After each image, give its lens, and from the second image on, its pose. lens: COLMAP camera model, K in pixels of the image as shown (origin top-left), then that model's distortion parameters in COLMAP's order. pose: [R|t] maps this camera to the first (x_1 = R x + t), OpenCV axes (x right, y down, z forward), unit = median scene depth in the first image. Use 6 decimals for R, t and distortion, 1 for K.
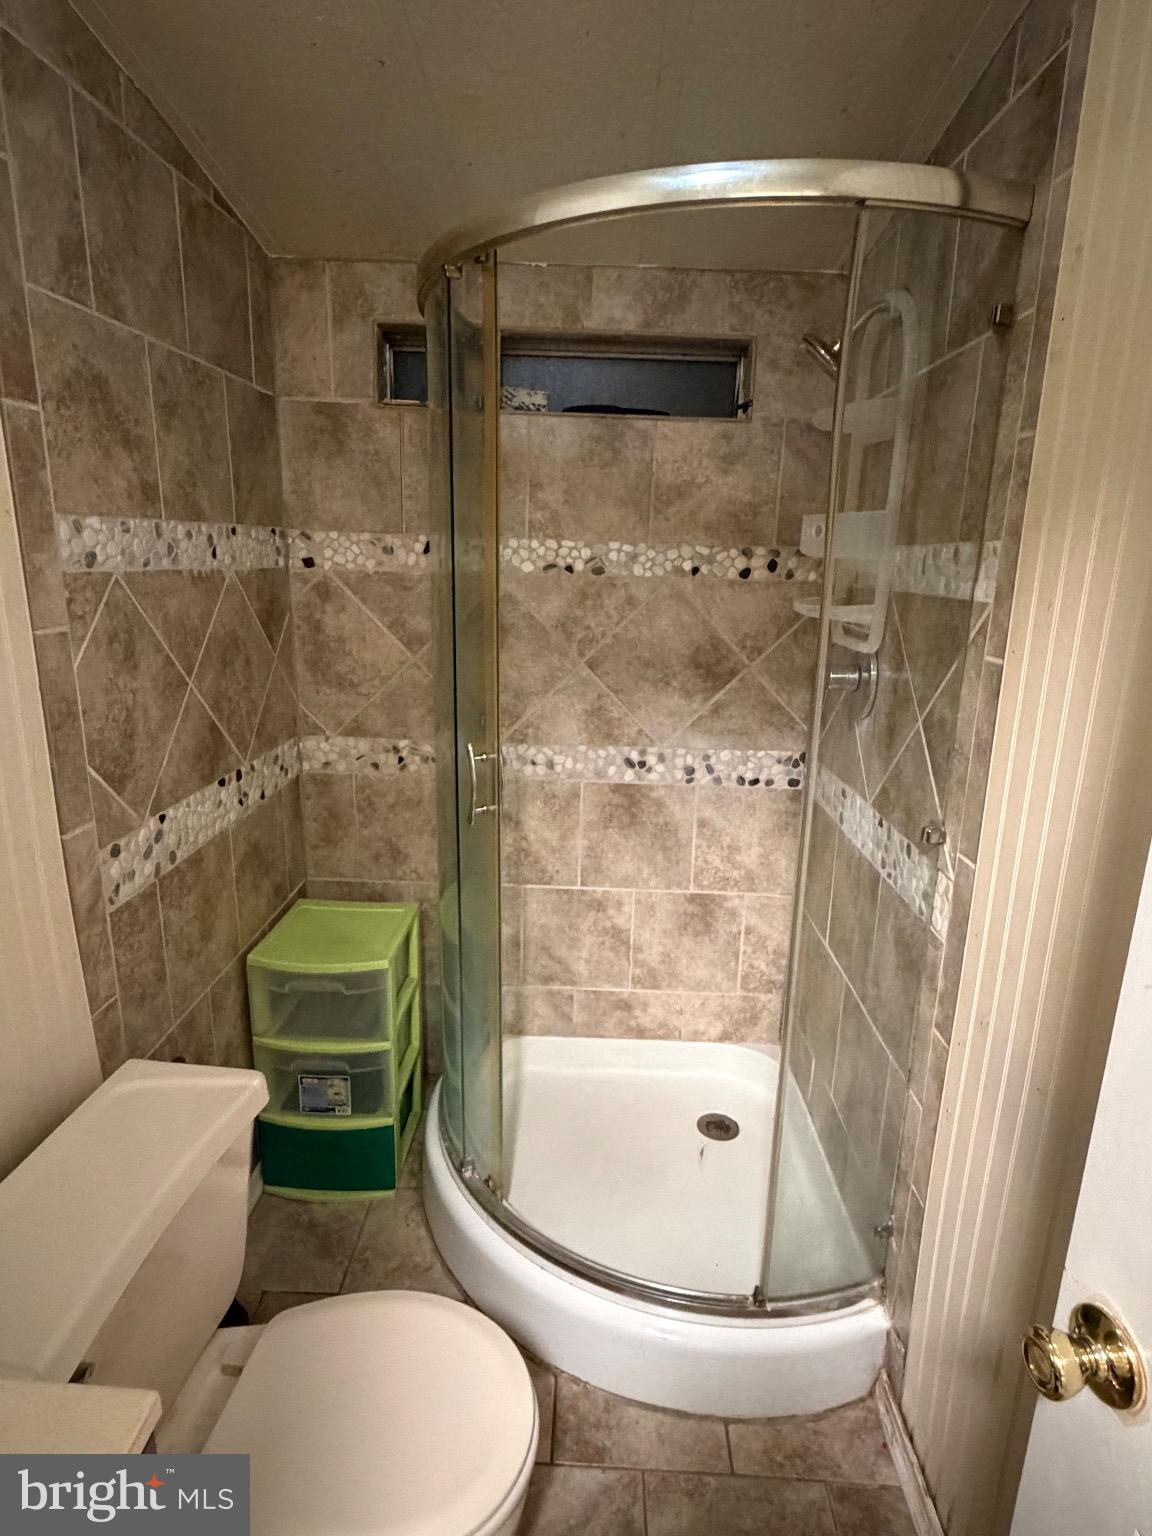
lens RADIAL K [[841.3, 0, 576.0], [0, 841.3, 768.1], [0, 0, 1]] dist [0.001303, 0.000368]
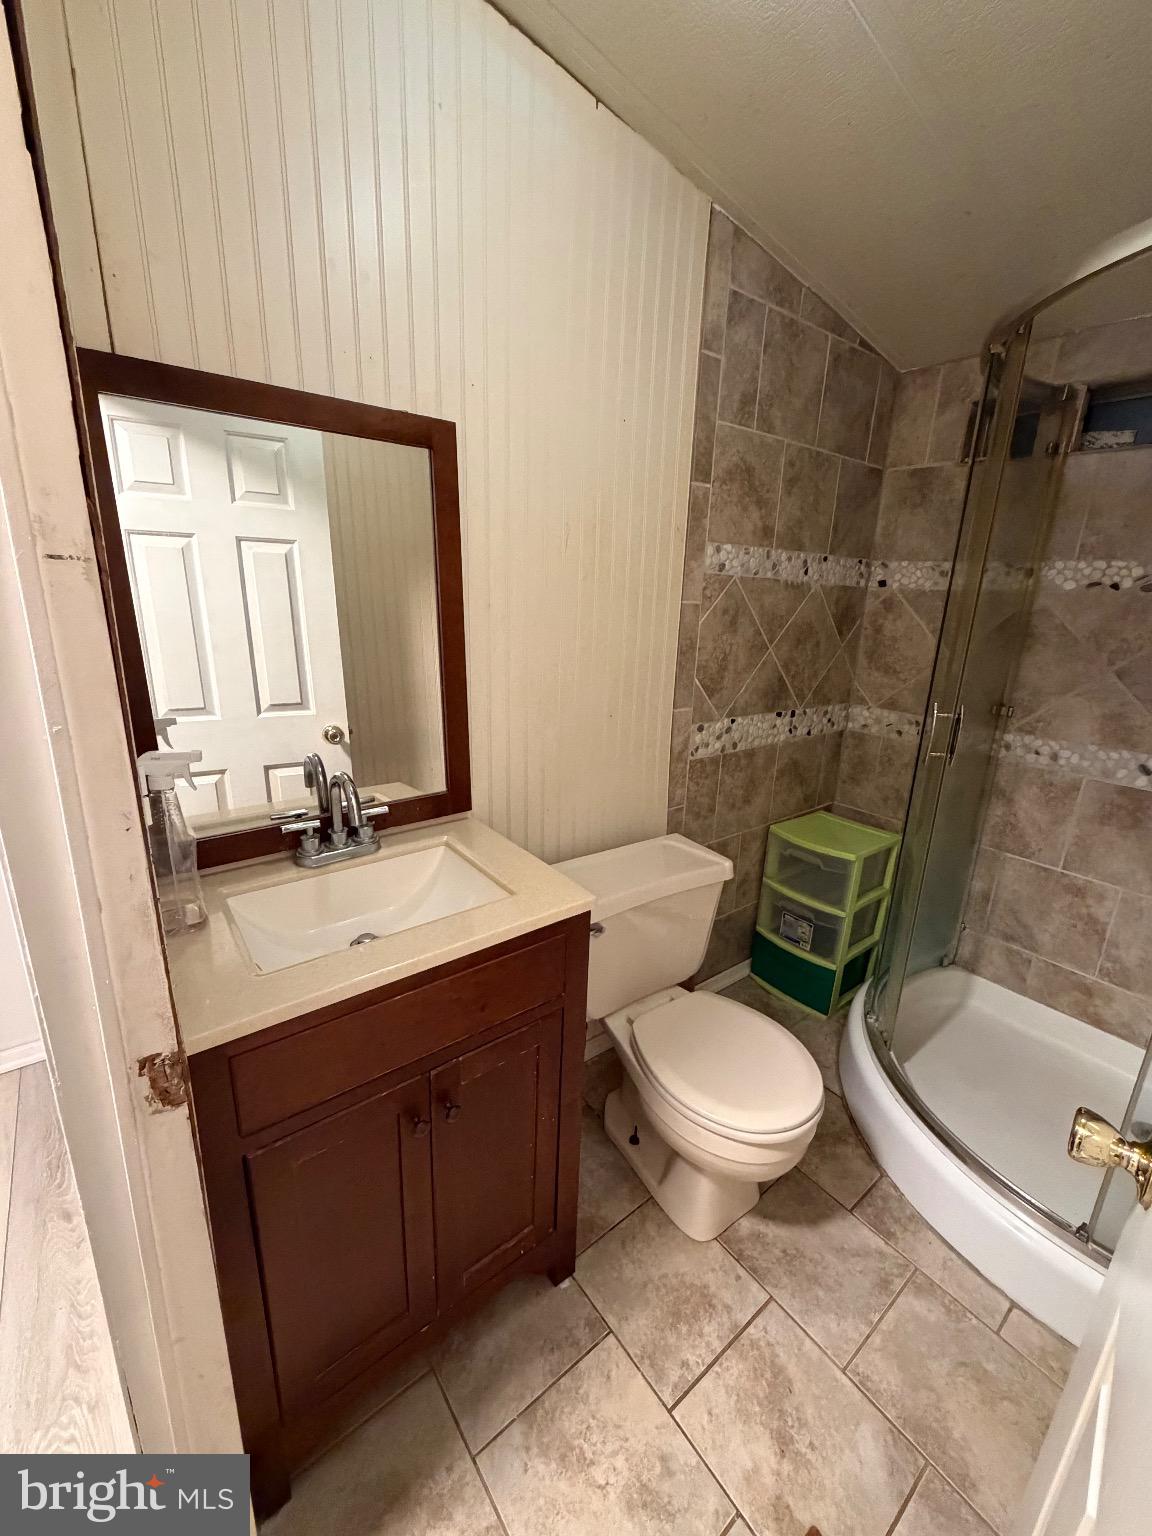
lens RADIAL K [[615.0, 0, 575.4], [0, 615.0, 764.3], [0, 0, 1]] dist [-0.001035, 0.000662]
pose [[0.639869, 0.204608, -0.740745, 0.201542], [-0.210506, 0.973703, 0.087117, 0.080759], [0.739090, 0.100188, 0.666114, -0.061841]]
